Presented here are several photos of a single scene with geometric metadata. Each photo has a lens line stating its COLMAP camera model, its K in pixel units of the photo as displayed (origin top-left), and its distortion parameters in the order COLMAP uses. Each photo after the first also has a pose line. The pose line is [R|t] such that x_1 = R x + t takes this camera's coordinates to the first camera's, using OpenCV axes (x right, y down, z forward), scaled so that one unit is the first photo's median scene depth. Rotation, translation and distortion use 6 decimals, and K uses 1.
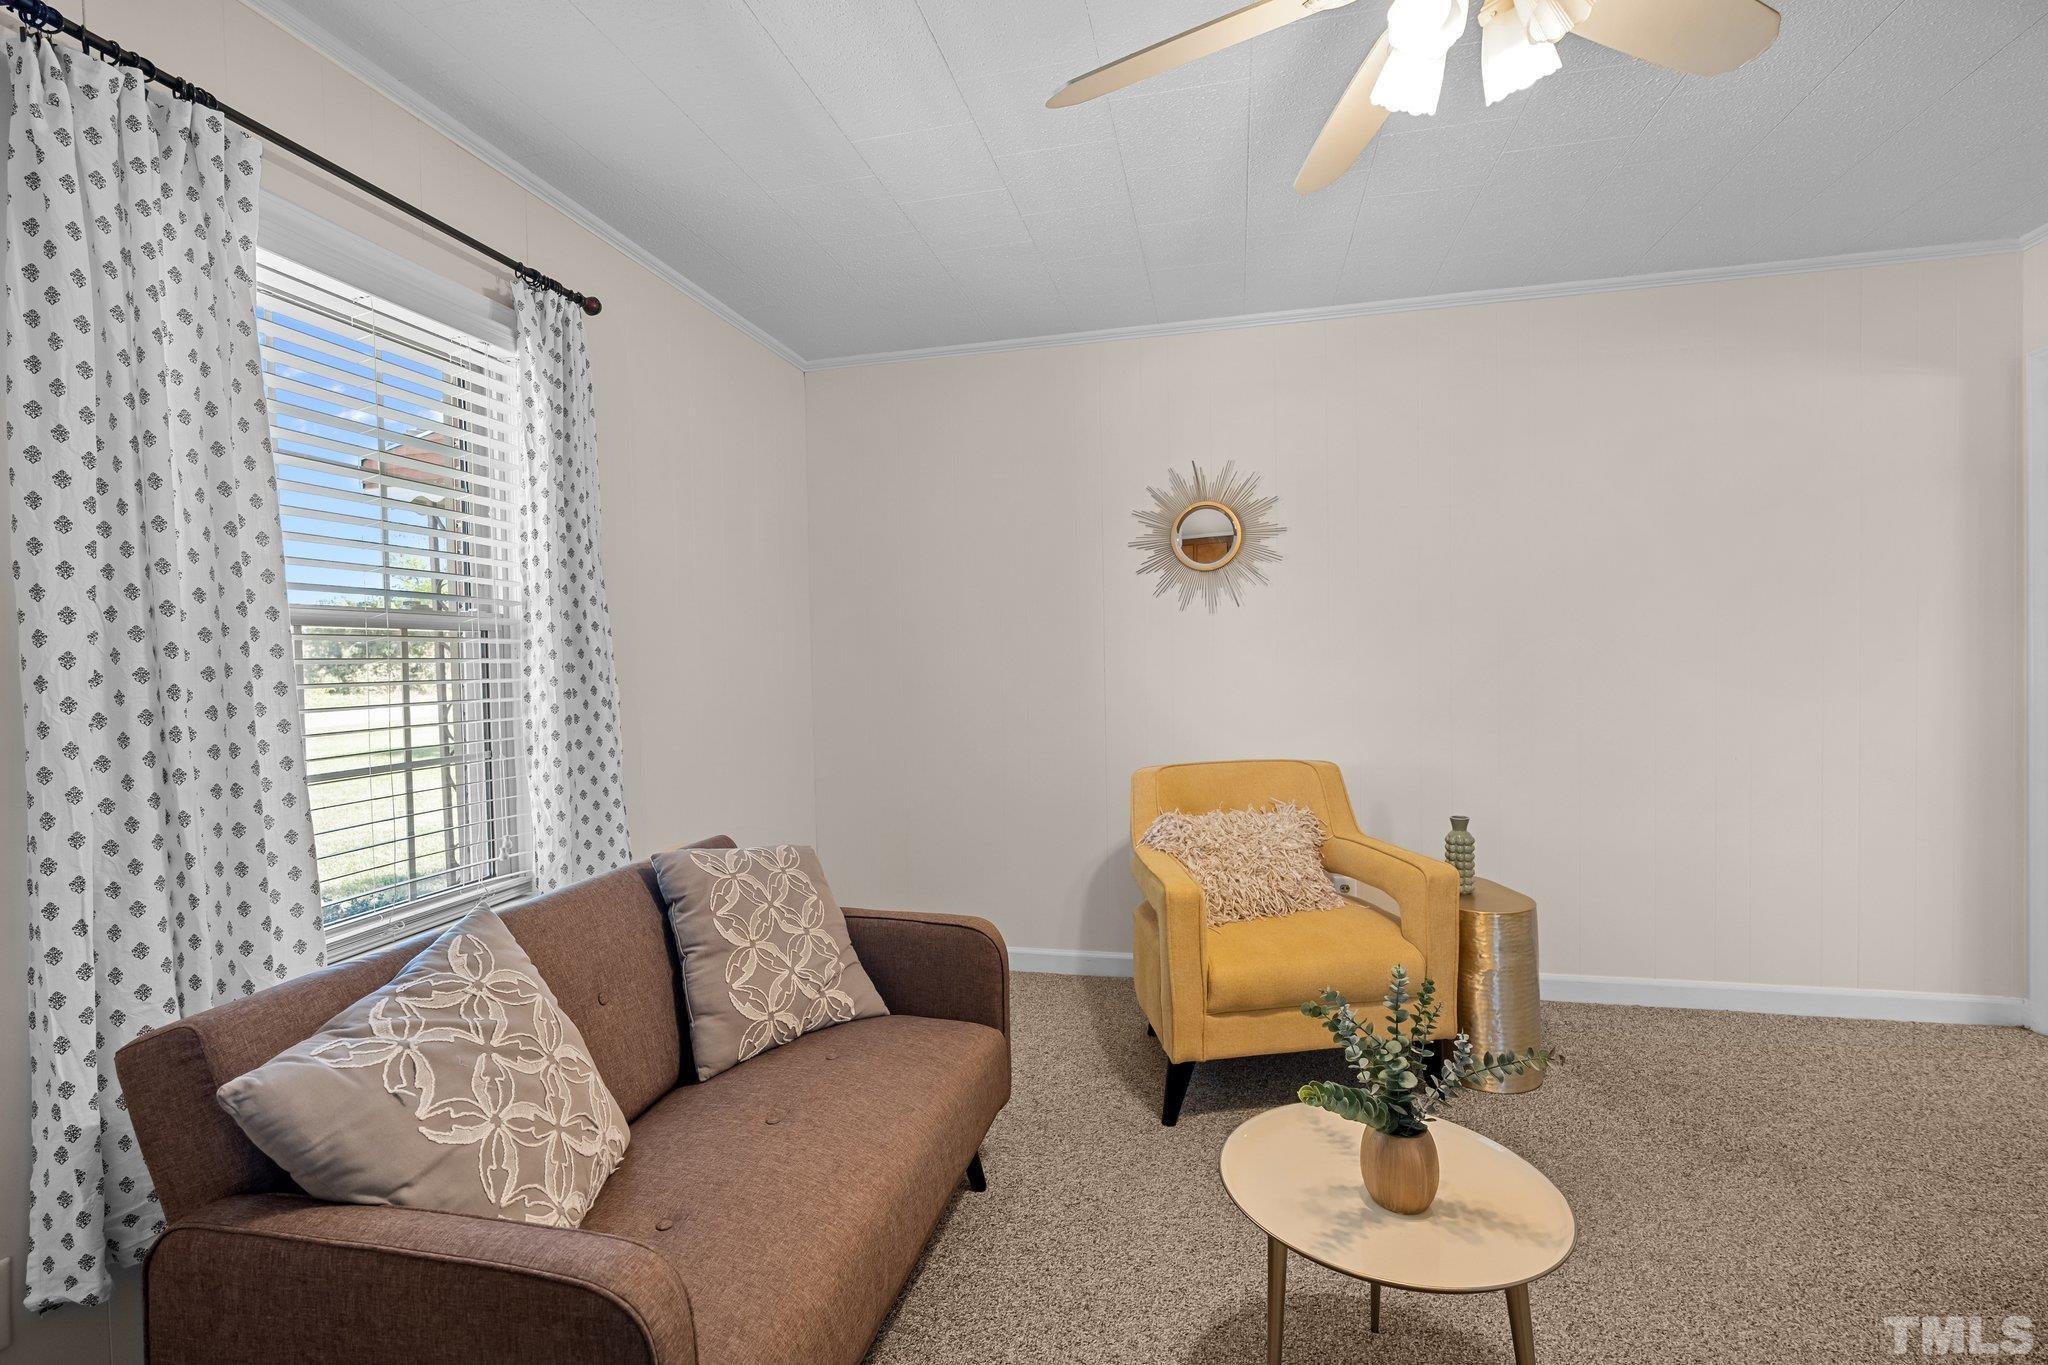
lens RADIAL K [[913.7, 0, 1024.0], [0, 913.7, 682.5], [0, 0, 1]] dist [-0.001300, 0.000532]
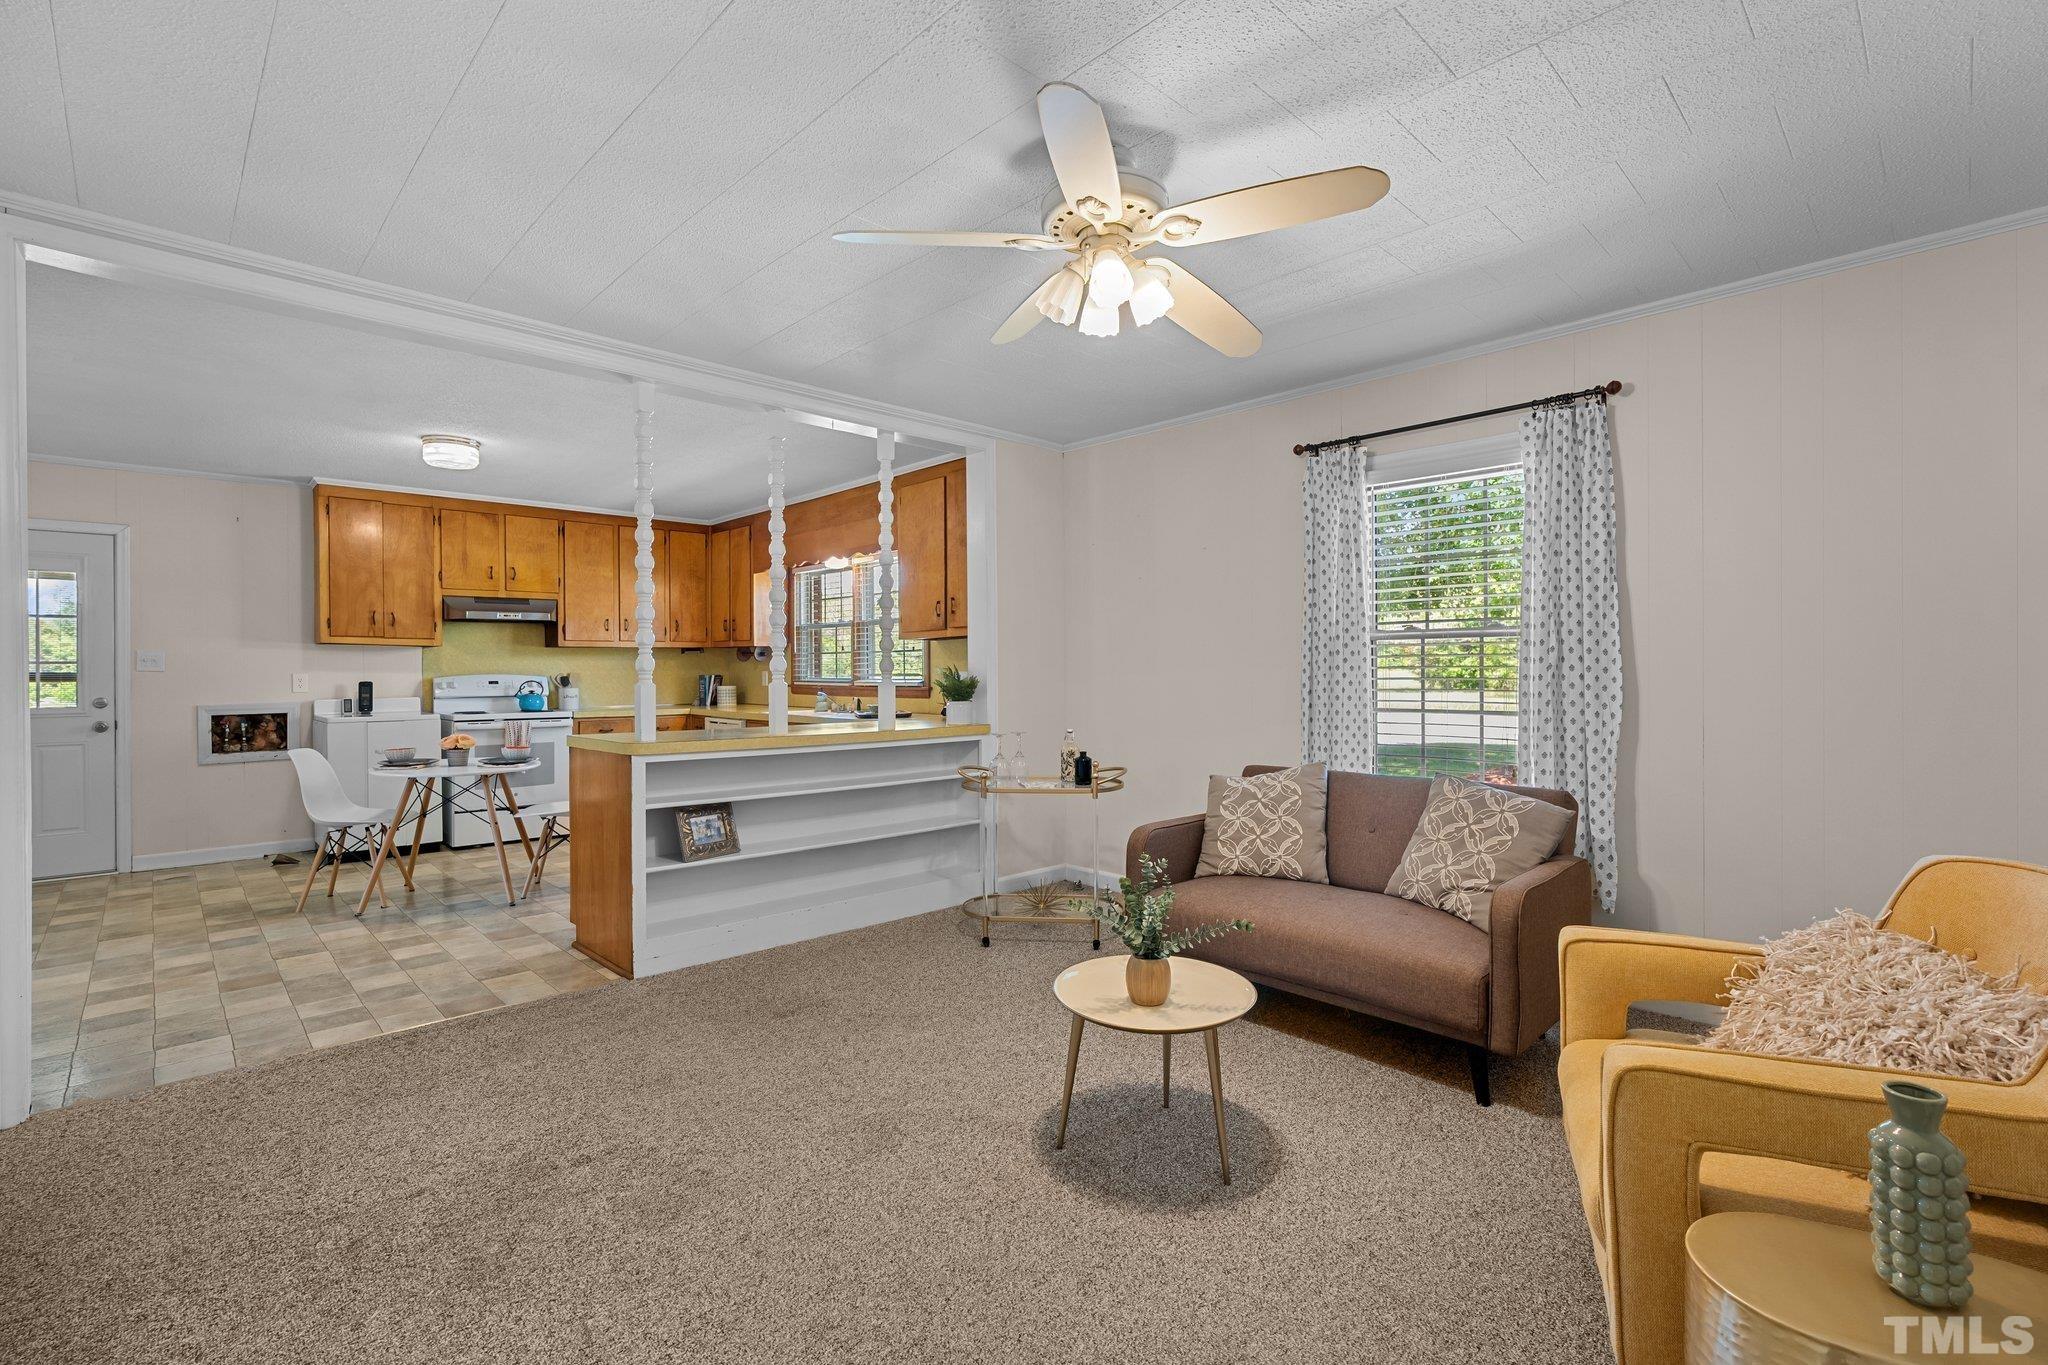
lens RADIAL K [[915.3, 0, 1014.4], [0, 915.3, 678.3], [0, 0, 1]] dist [-0.003378, 0.000660]
pose [[-0.550253, 0.035392, -0.834247, 1.850166], [-0.003415, 0.998998, 0.044634, -0.076814], [0.834991, 0.027409, -0.549581, 1.656453]]
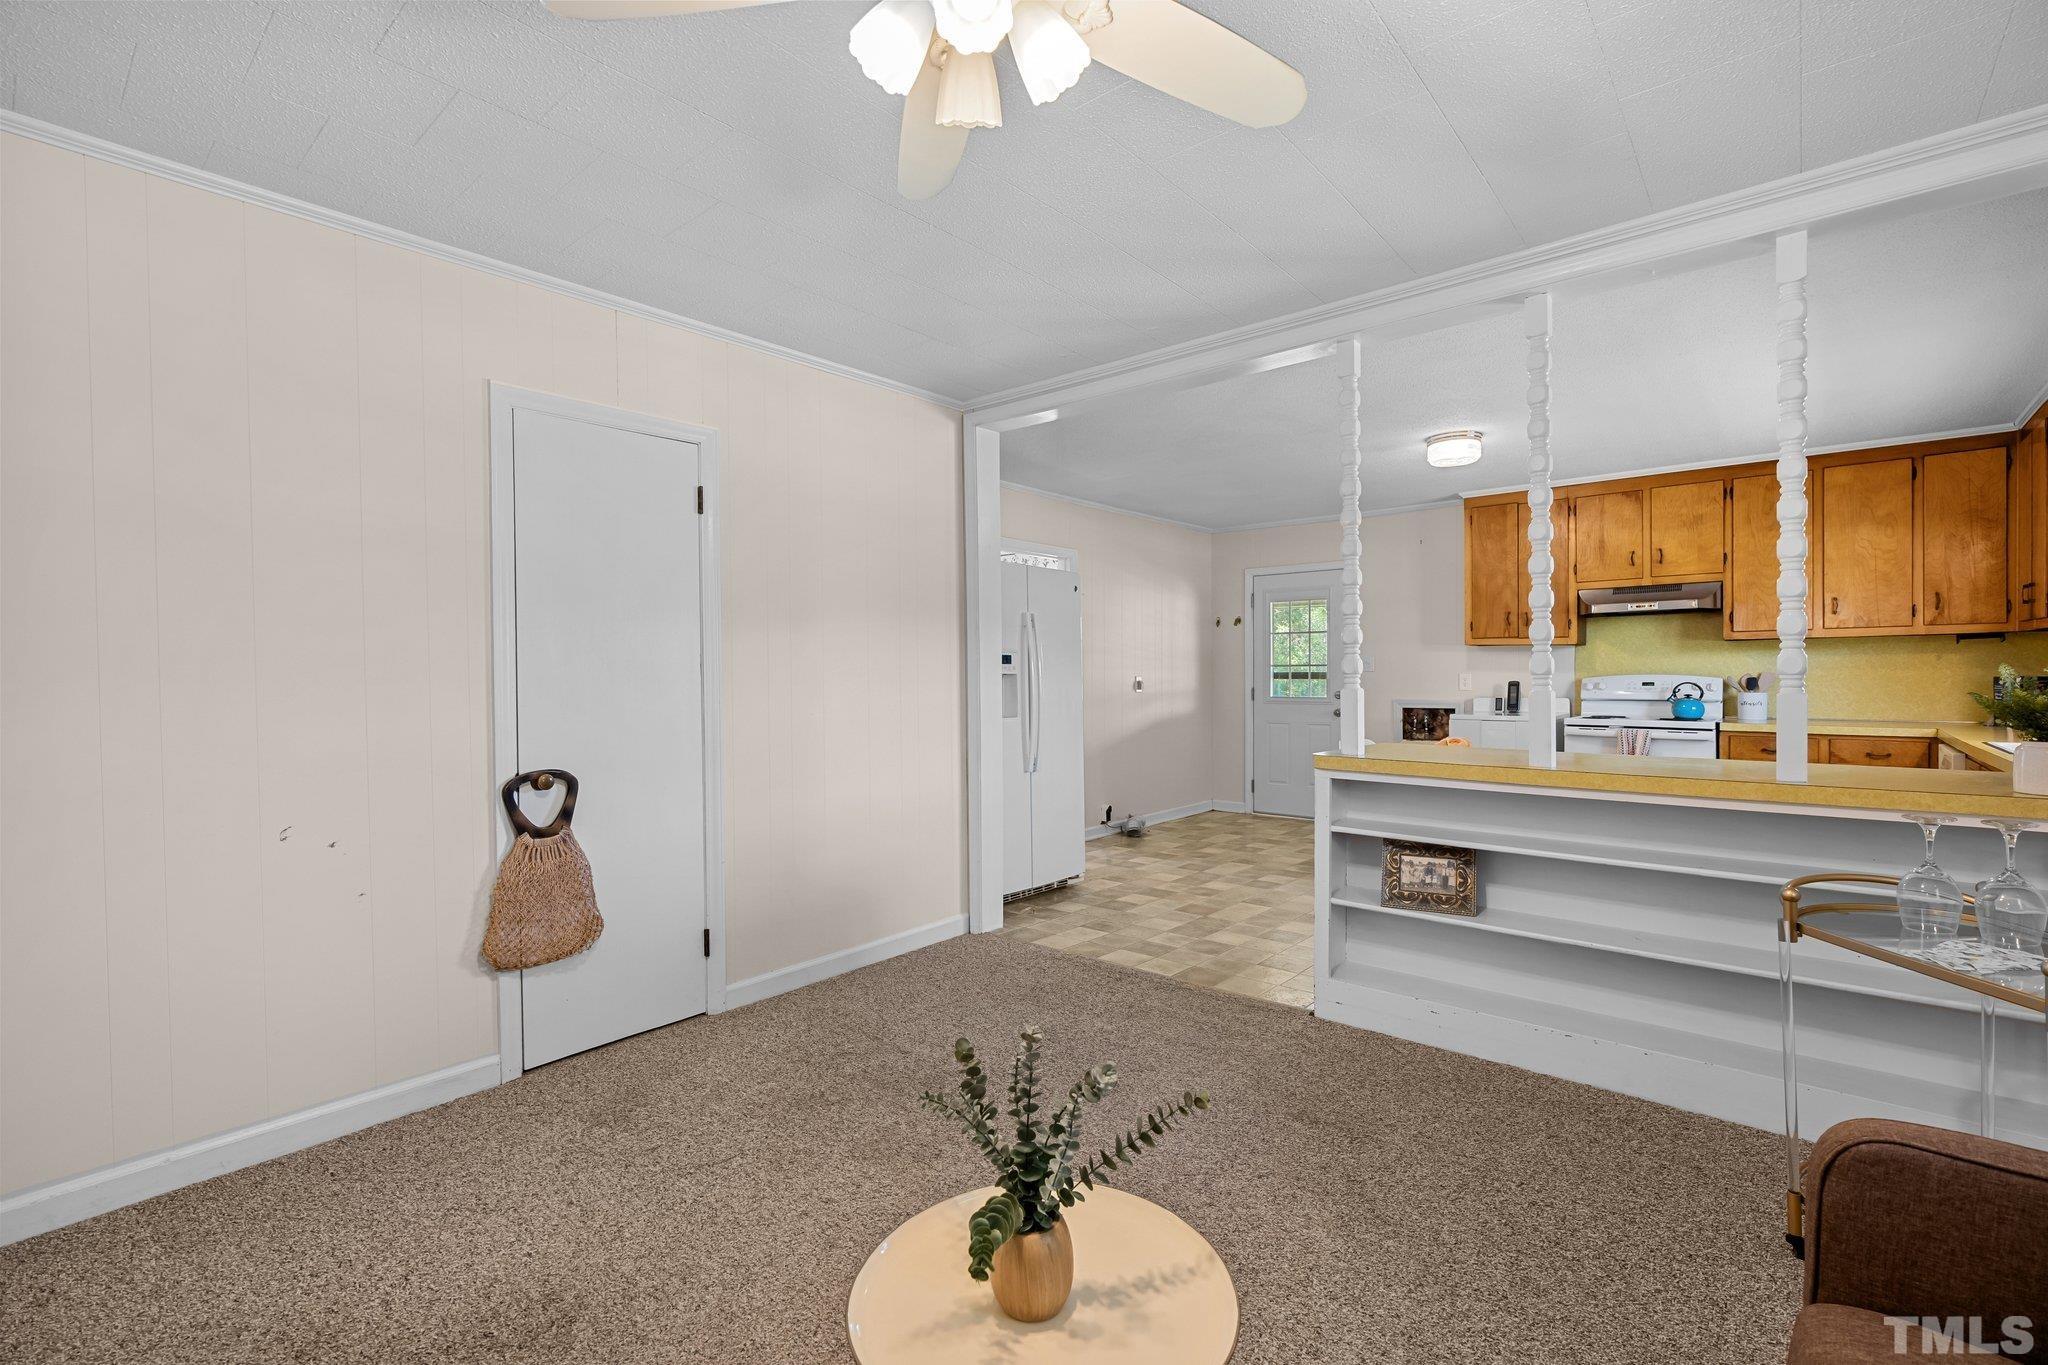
lens RADIAL K [[912.6, 0, 1022.4], [0, 912.6, 680.4], [0, 0, 1]] dist [-0.004815, 0.000419]
pose [[-0.887336, 0.027033, 0.460330, 0.012471], [0.040050, 0.999026, 0.018532, -0.039200], [-0.459380, 0.034880, -0.887555, 1.730728]]
